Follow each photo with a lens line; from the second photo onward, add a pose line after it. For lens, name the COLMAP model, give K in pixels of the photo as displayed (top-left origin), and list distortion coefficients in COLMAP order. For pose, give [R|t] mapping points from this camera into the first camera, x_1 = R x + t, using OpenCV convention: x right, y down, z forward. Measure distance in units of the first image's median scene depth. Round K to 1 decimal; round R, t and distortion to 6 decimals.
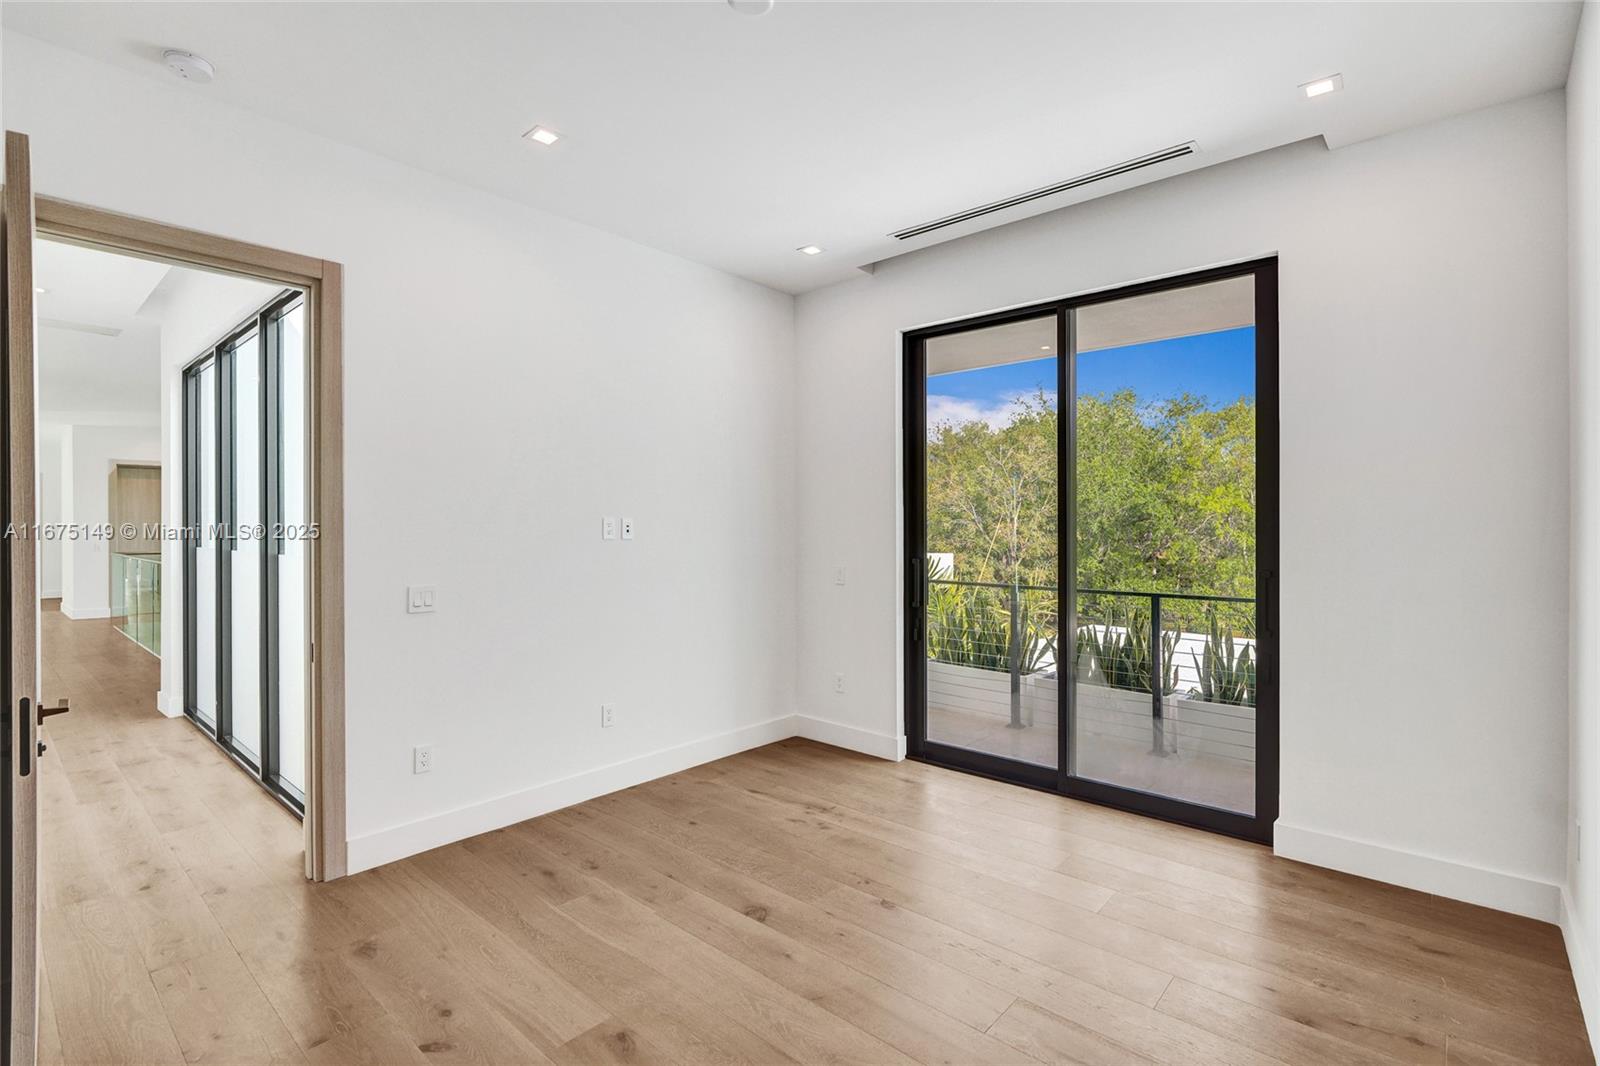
lens RADIAL K [[750.6, 0, 800.0], [0, 750.6, 533.0], [0, 0, 1]] dist [-0.012057, 0.000988]
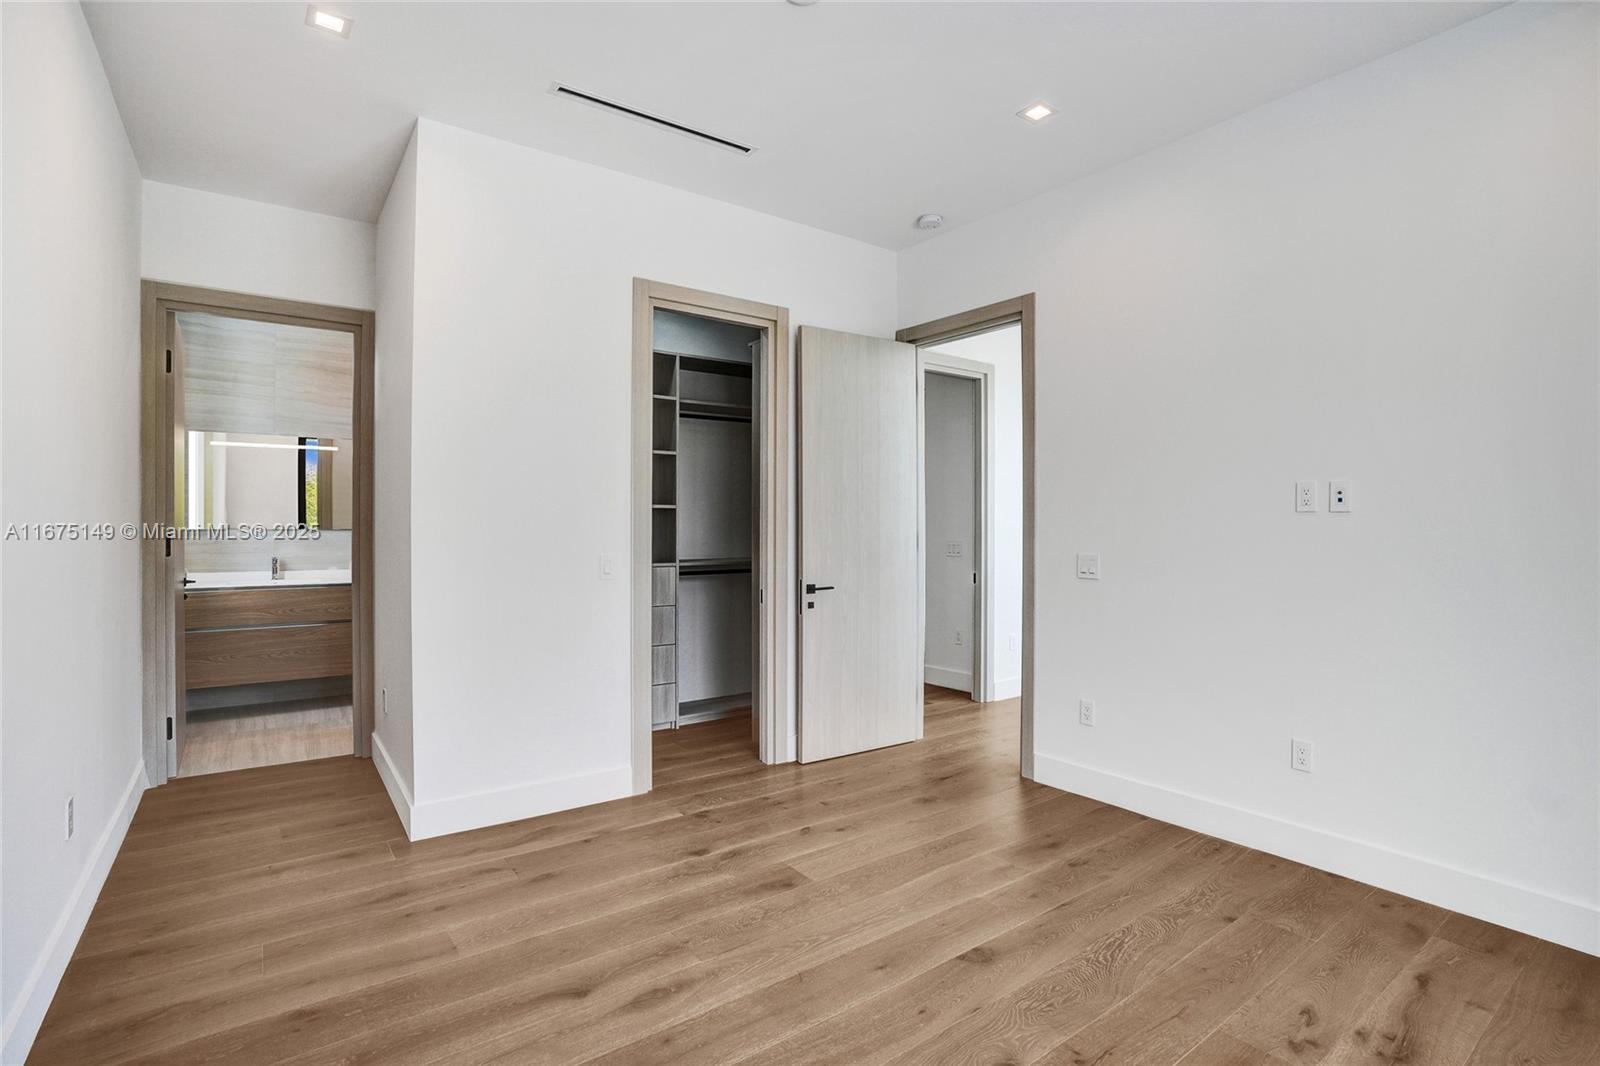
lens RADIAL K [[750.6, 0, 800.0], [0, 750.6, 533.0], [0, 0, 1]] dist [-0.012057, 0.000988]
pose [[-0.191048, 0.016877, -0.981436, 0.645575], [-0.005478, 0.999818, 0.018259, 0.021999], [0.981565, 0.008864, -0.190921, 0.791977]]
